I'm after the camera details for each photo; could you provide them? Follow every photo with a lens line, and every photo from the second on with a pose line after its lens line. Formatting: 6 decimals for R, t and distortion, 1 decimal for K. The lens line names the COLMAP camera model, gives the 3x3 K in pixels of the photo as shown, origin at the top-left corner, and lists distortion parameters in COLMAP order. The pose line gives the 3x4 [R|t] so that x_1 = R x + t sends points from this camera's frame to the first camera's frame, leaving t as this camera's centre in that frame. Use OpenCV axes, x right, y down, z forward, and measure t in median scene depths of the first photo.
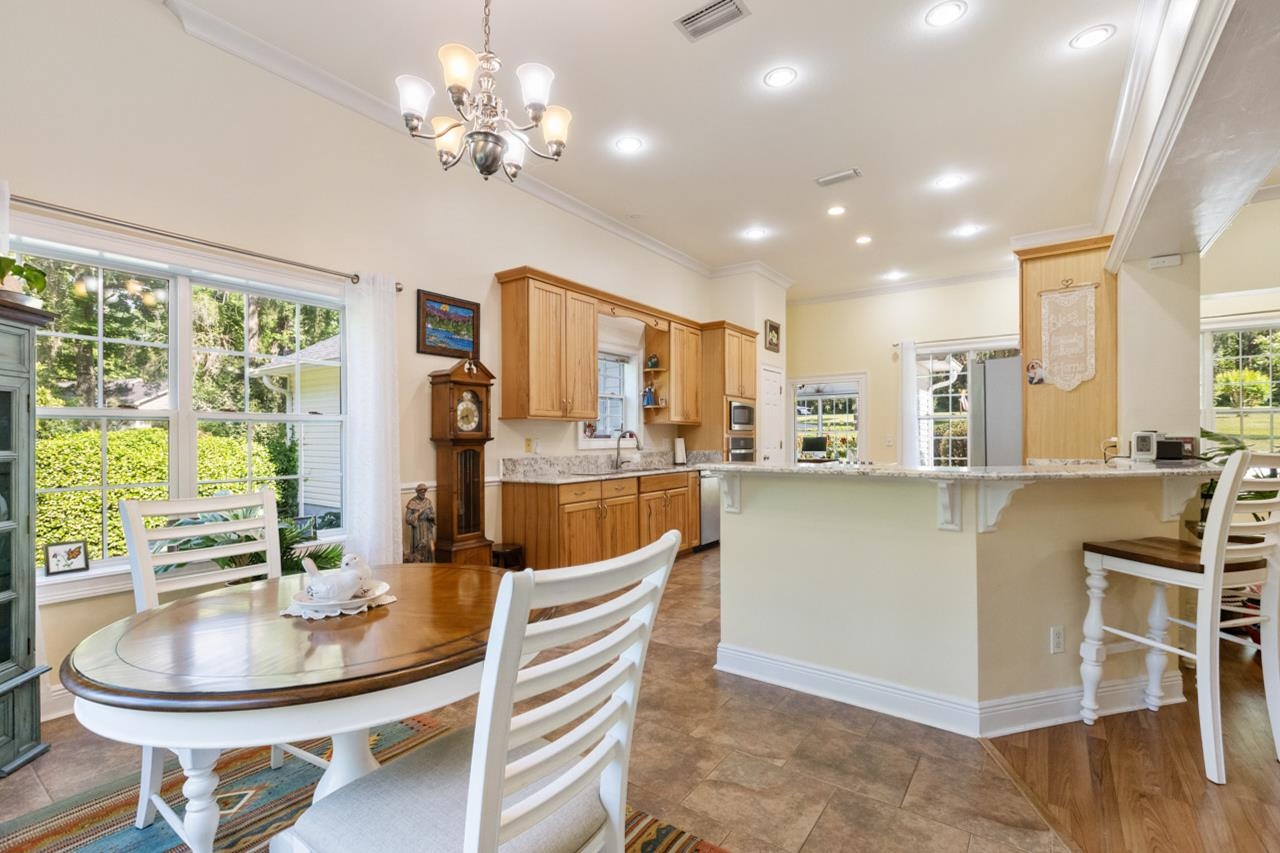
lens RADIAL K [[574.1, 0, 636.5], [0, 574.1, 434.2], [0, 0, 1]] dist [0.000546, 0.000746]
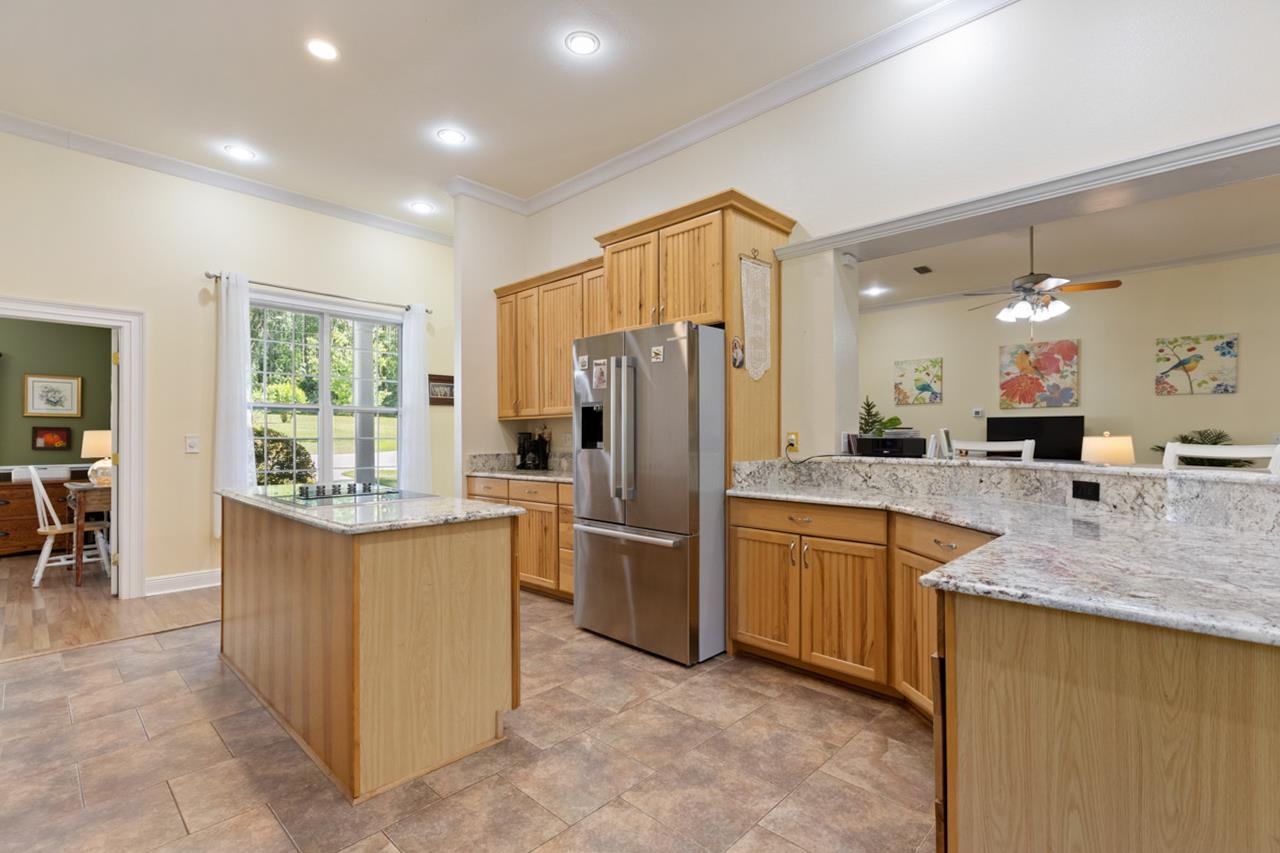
lens RADIAL K [[589.0, 0, 640.0], [0, 589.0, 426.5], [0, 0, 1]] dist [0.000691, 0.000334]
pose [[0.134007, 0.017734, 0.990822, -0.136576], [0.001187, 0.999836, -0.018056, 0.008817], [-0.990980, 0.003596, 0.133964, 1.086819]]
